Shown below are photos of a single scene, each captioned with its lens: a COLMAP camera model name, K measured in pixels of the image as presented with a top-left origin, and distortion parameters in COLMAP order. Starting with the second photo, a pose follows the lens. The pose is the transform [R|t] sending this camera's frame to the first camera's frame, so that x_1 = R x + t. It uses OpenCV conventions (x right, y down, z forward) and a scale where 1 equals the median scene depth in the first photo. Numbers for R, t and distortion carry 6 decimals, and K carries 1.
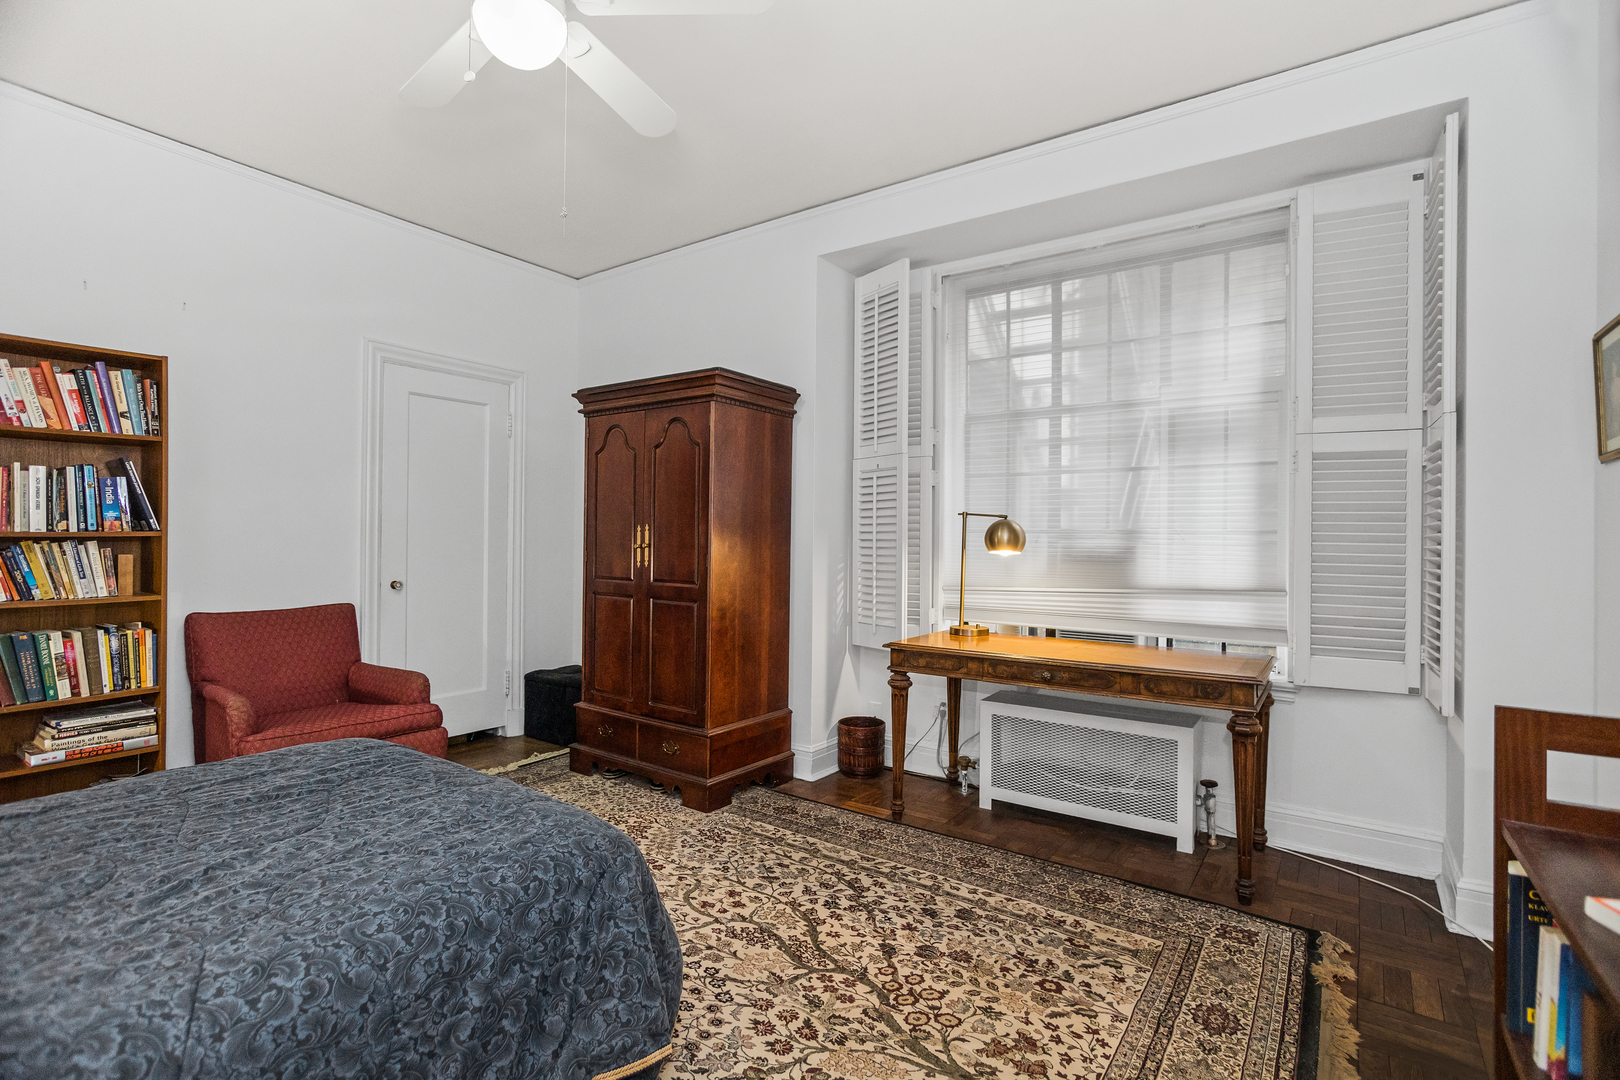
lens RADIAL K [[769.6, 0, 798.3], [0, 769.6, 536.4], [0, 0, 1]] dist [-0.013078, 0.000185]
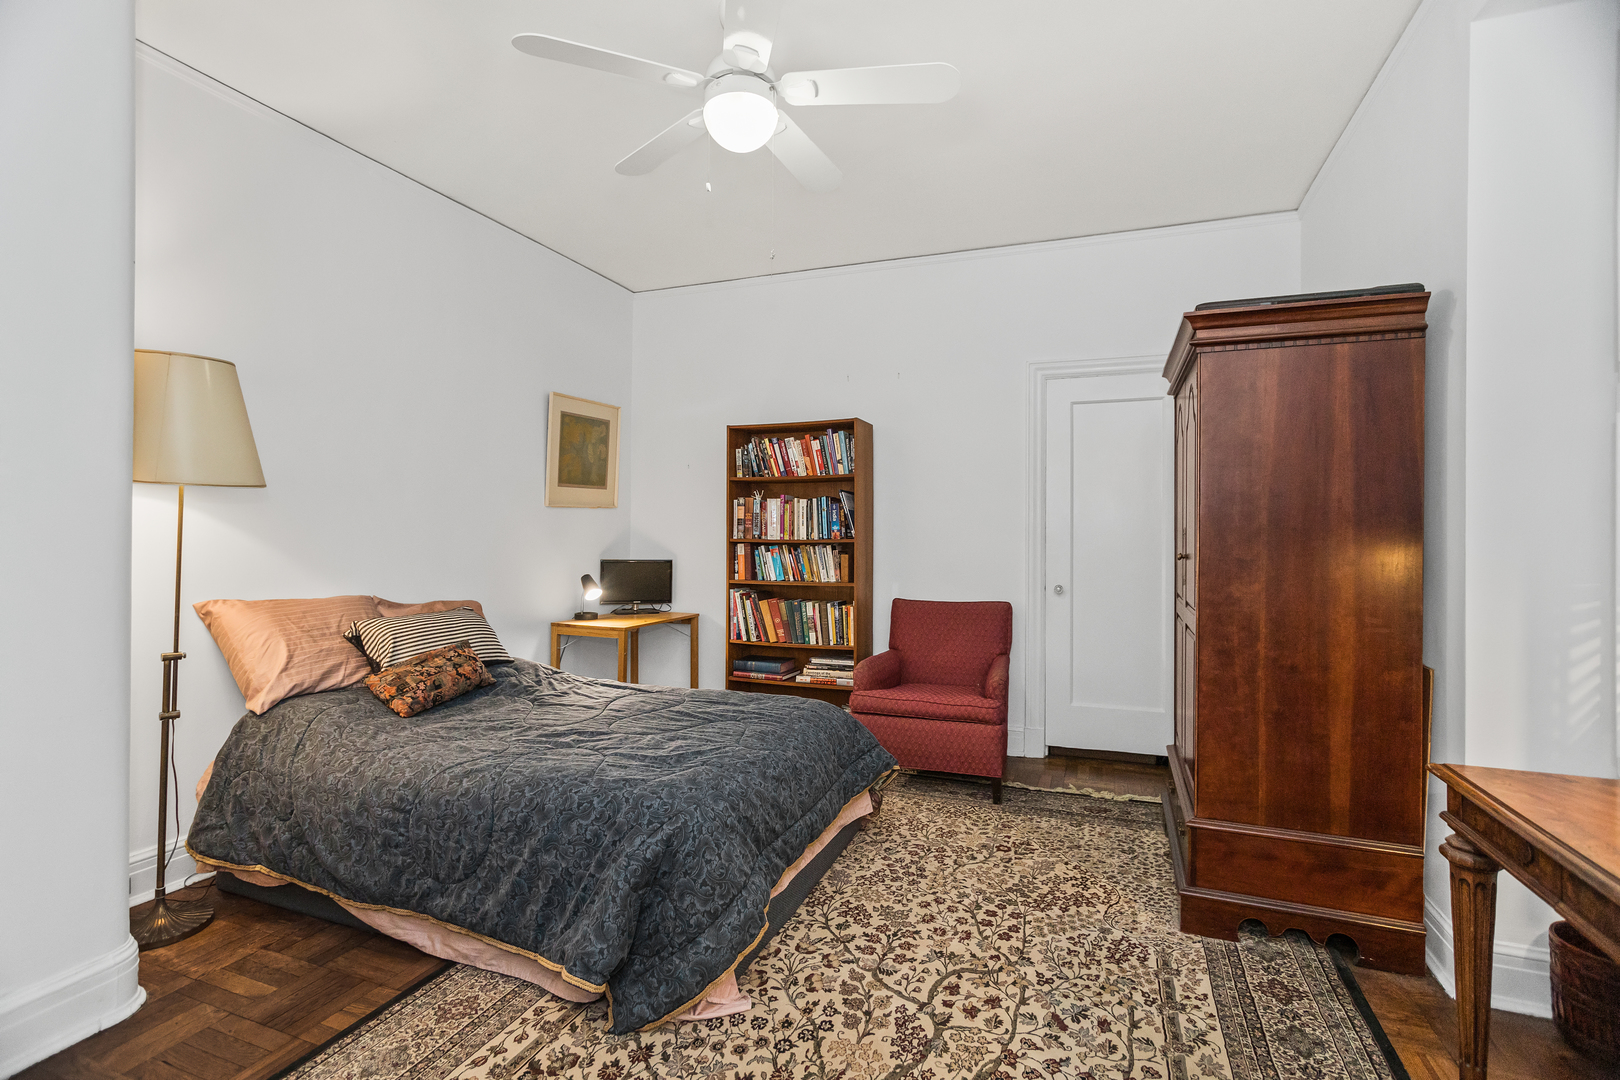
lens RADIAL K [[769.6, 0, 801.8], [0, 769.6, 537.3], [0, 0, 1]] dist [-0.013078, 0.000185]
pose [[0.242692, -0.003124, -0.970098, 0.571532], [-0.001065, 0.999993, -0.003487, -0.005118], [0.970103, 0.001880, 0.242687, 0.565585]]
